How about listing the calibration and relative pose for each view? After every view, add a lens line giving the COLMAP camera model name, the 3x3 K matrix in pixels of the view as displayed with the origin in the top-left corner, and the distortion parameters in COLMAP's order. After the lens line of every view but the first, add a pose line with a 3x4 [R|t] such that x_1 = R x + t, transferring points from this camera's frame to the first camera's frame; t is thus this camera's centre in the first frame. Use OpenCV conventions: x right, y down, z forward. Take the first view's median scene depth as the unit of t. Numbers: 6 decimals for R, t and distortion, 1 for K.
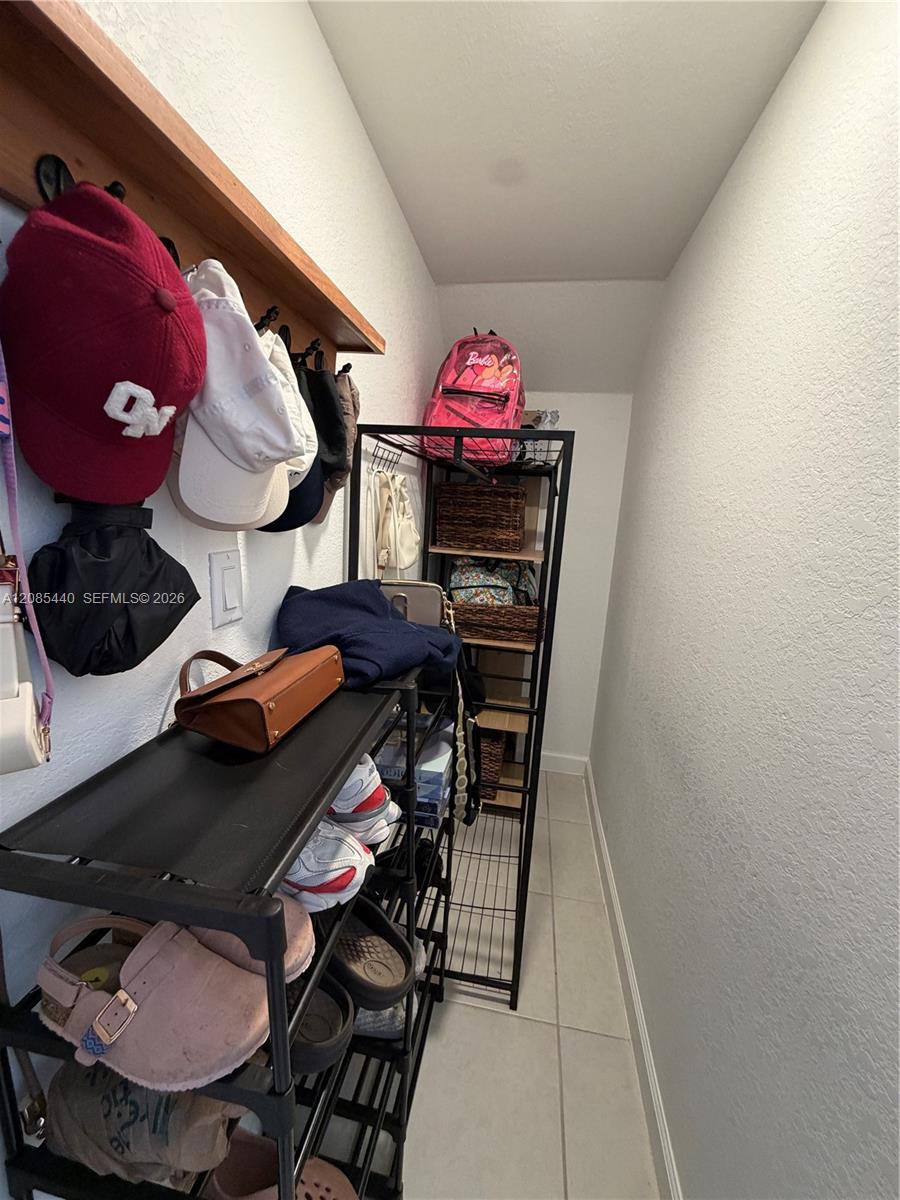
lens RADIAL K [[481.4, 0, 447.7], [0, 481.4, 600.0], [0, 0, 1]] dist [0.000008, 0.000540]
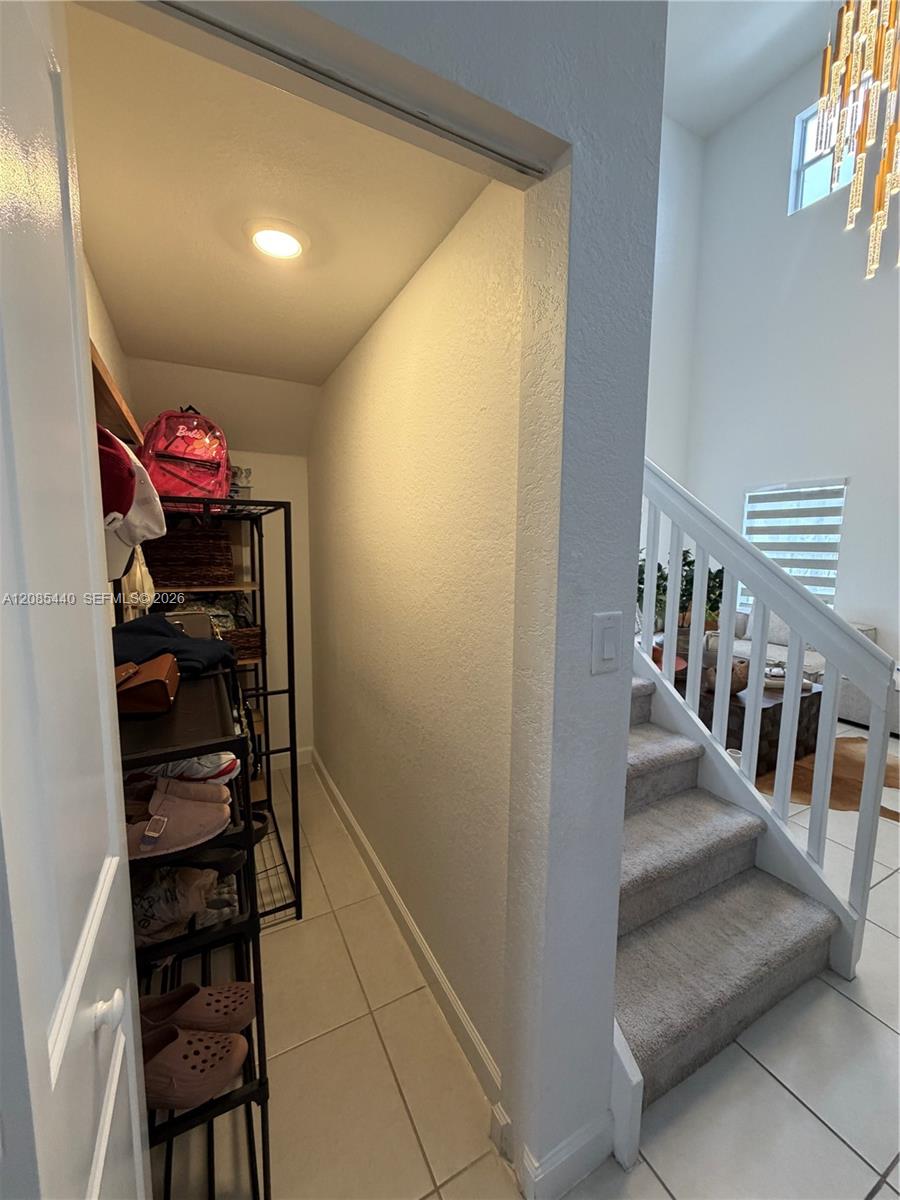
lens RADIAL K [[481.4, 0, 448.0], [0, 481.4, 597.9], [0, 0, 1]] dist [0.000008, 0.000540]
pose [[0.790691, -0.114901, 0.601336, -0.191826], [0.151136, 0.988464, -0.009855, 0.030797], [-0.593267, 0.098676, 0.798935, -0.325624]]
